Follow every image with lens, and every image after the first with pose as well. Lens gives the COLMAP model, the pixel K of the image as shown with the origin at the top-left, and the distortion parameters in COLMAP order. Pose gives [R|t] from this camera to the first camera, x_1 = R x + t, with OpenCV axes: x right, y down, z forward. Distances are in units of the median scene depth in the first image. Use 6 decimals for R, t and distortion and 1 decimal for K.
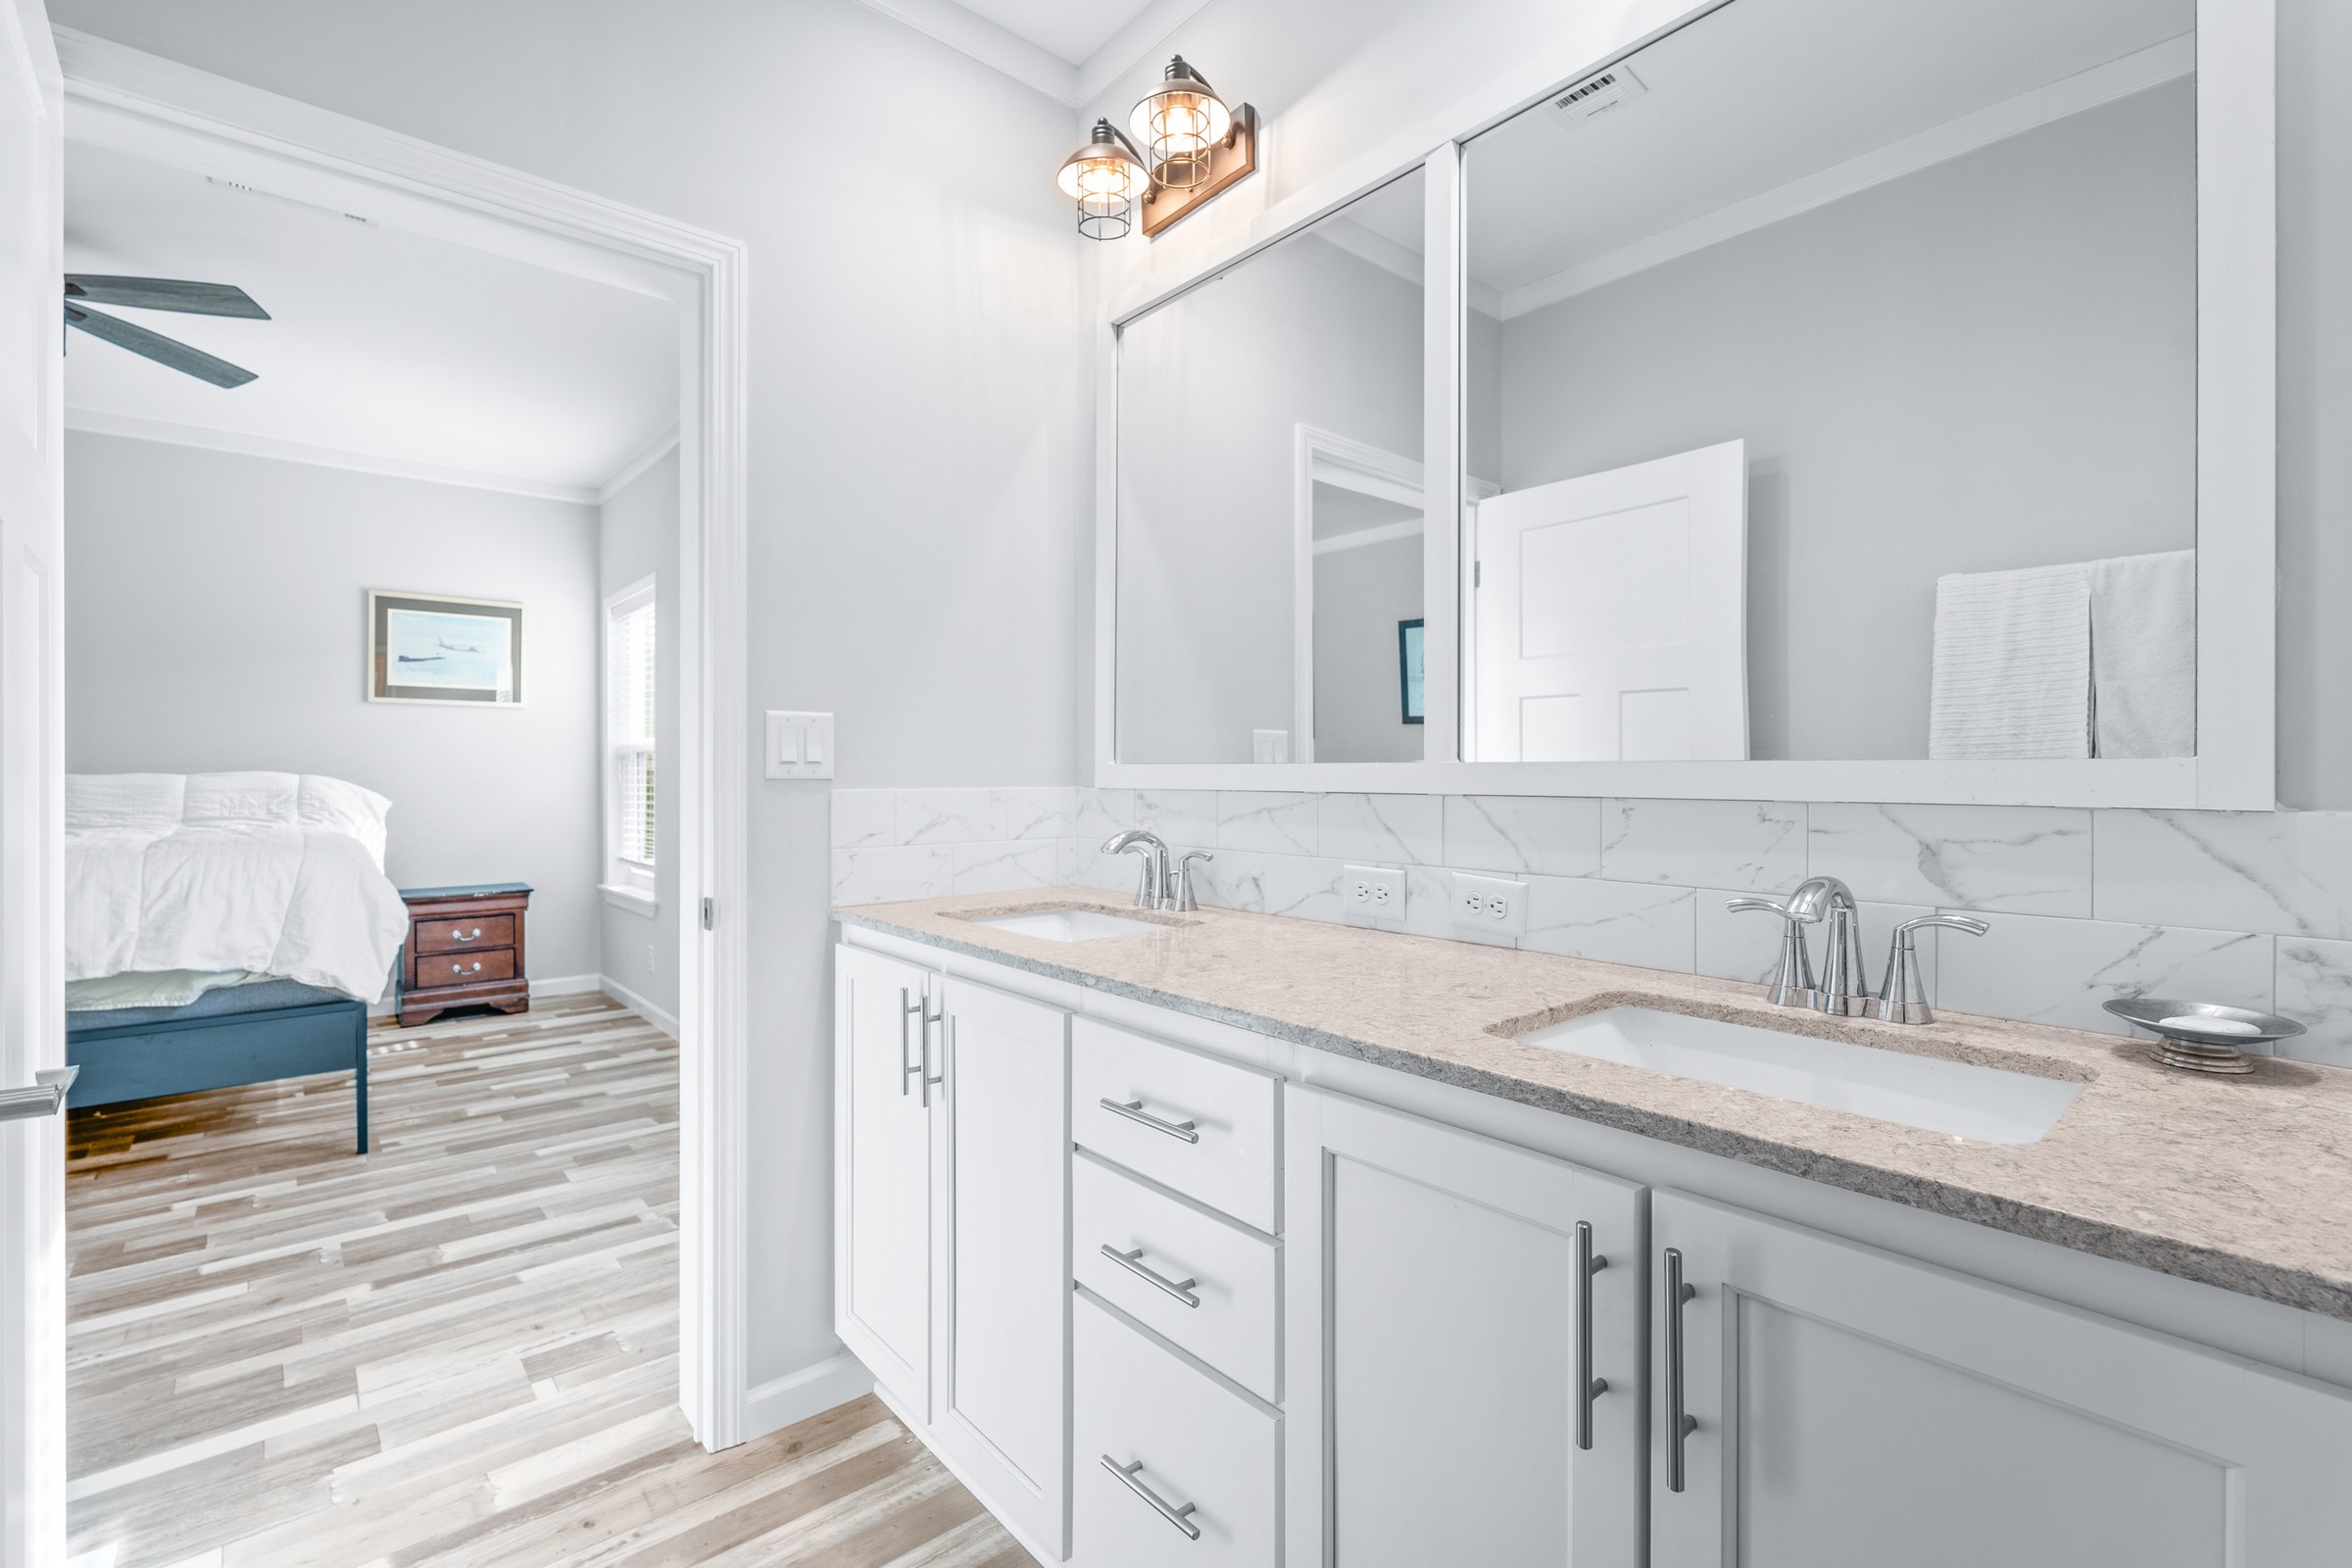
lens RADIAL K [[1054.1, 0, 1176.4], [0, 1054.1, 779.1], [0, 0, 1]] dist [-0.001474, 0.000261]
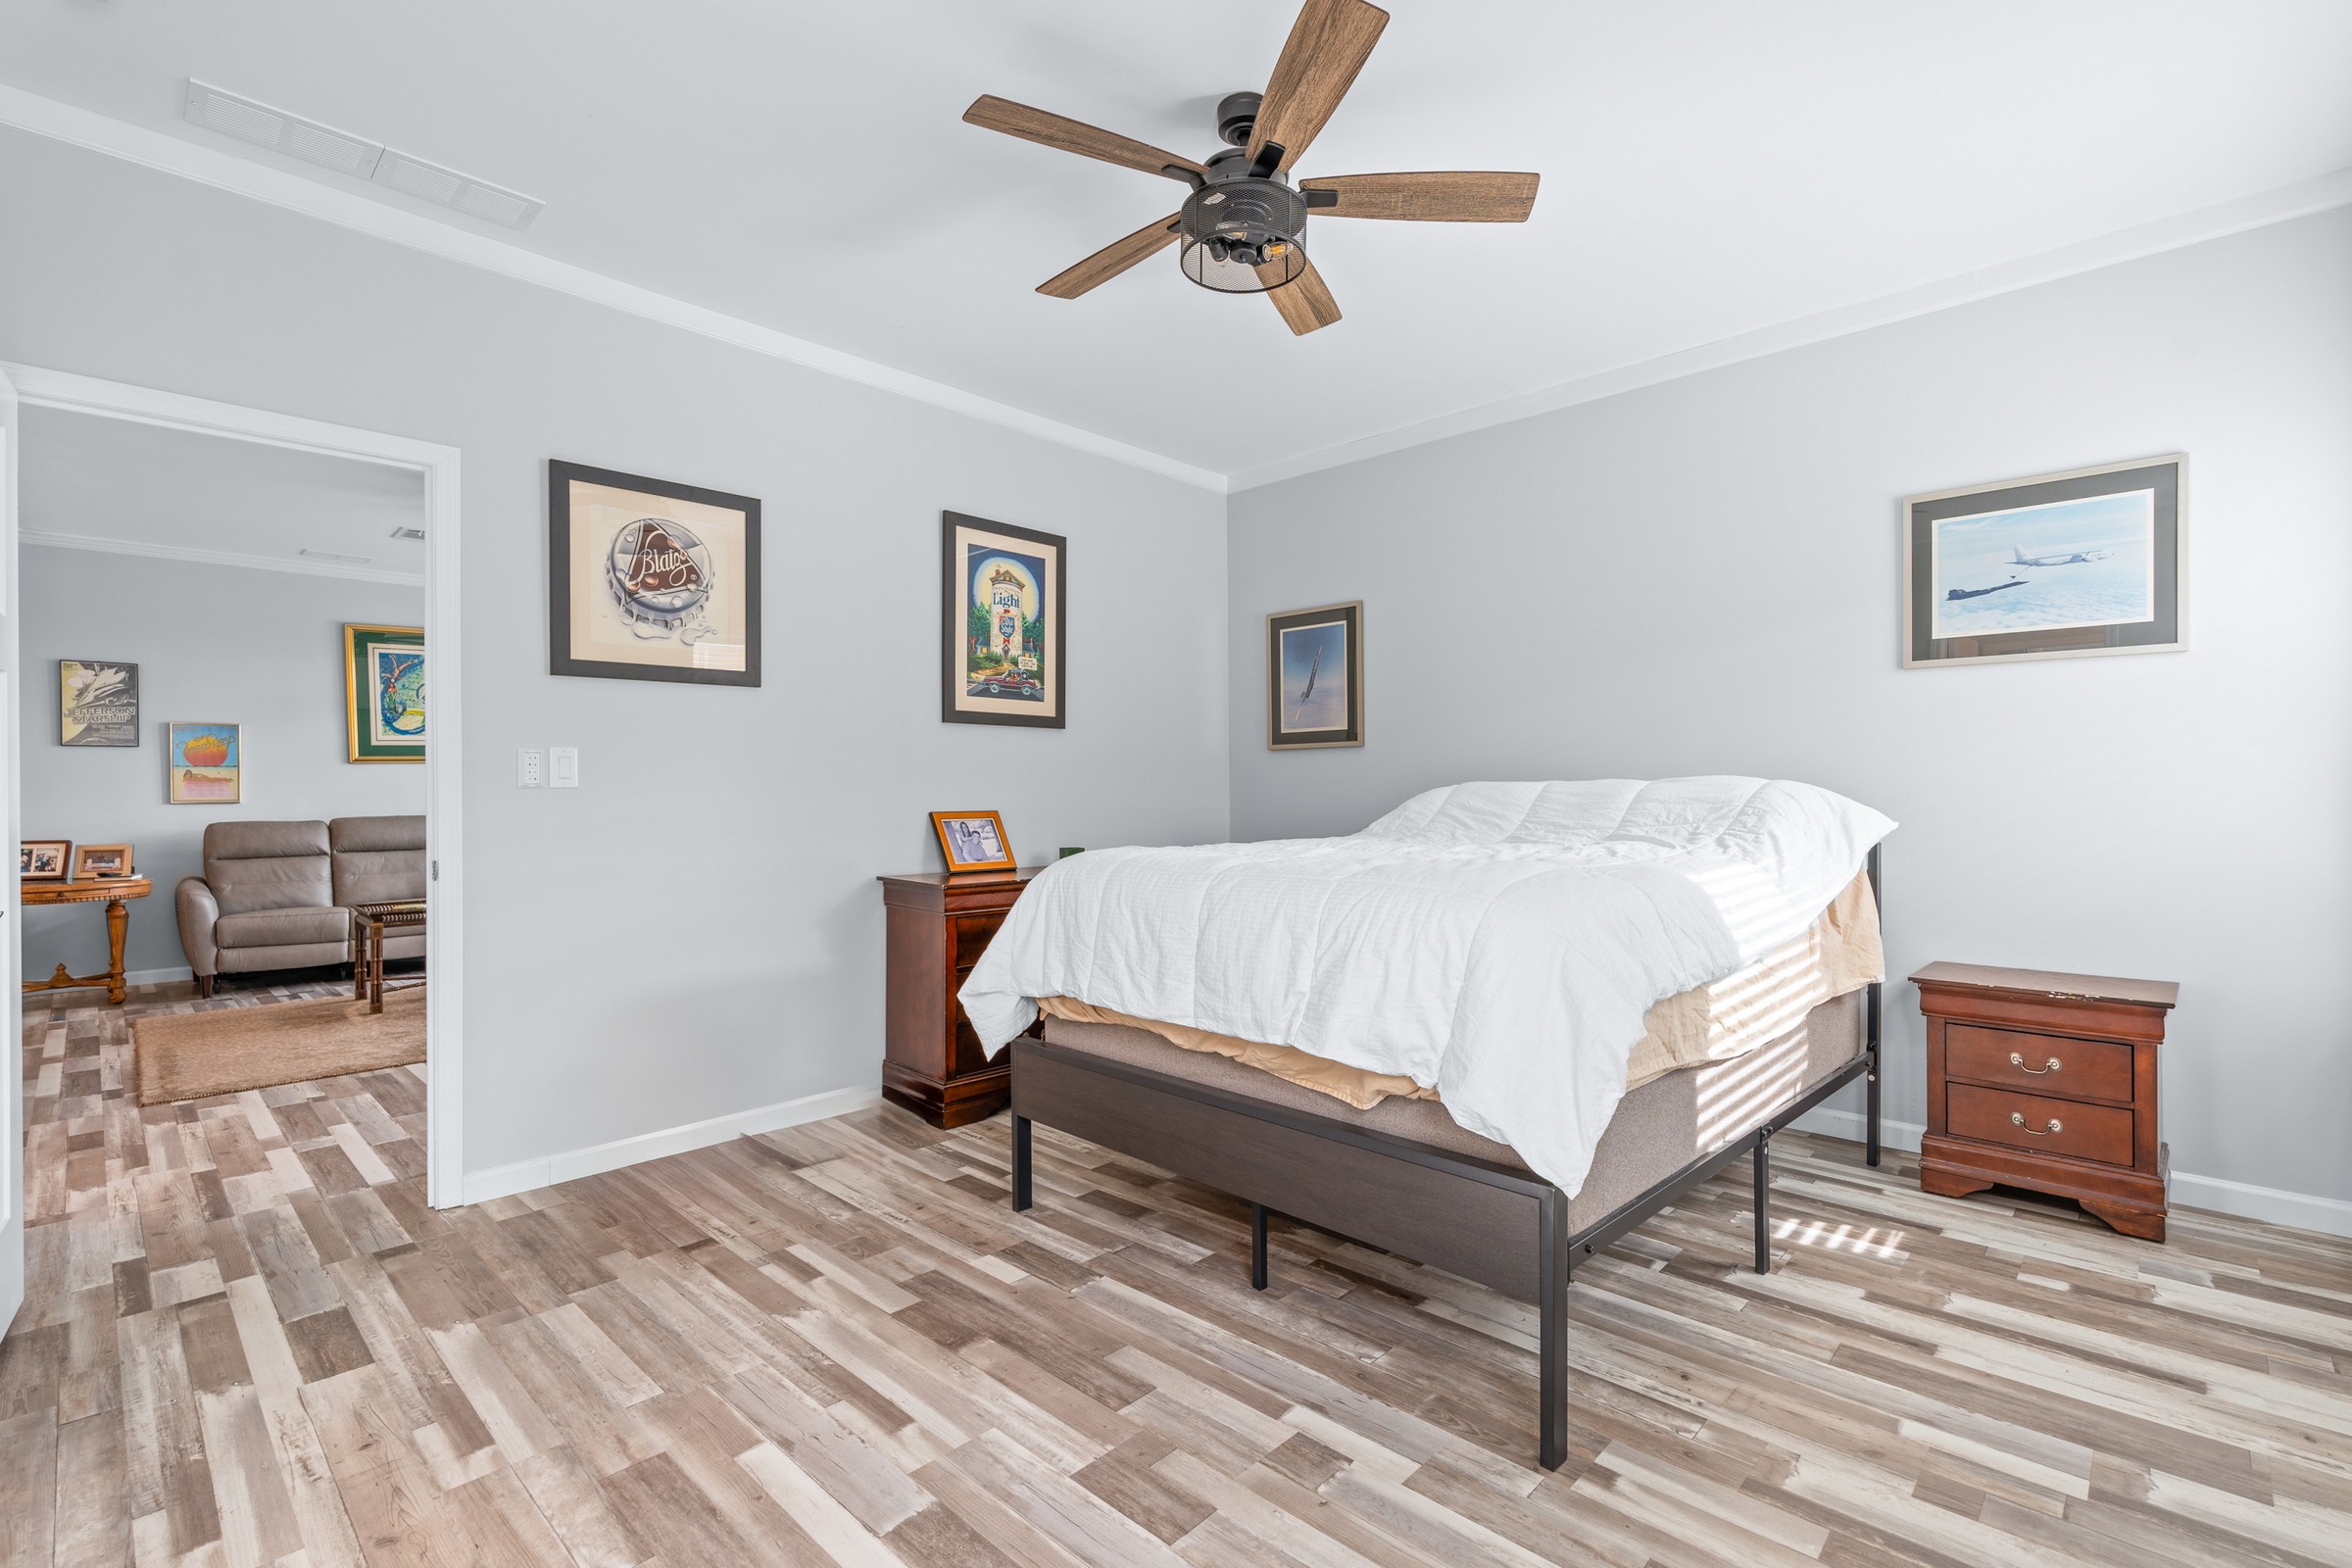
lens RADIAL K [[1054.1, 0, 1183.6], [0, 1054.1, 789.6], [0, 0, 1]] dist [-0.001474, 0.000261]
pose [[0.103280, -0.002061, -0.994650, -0.192399], [-0.003467, 0.999991, -0.002432, 0.005795], [0.994646, 0.003699, 0.103272, 0.579222]]
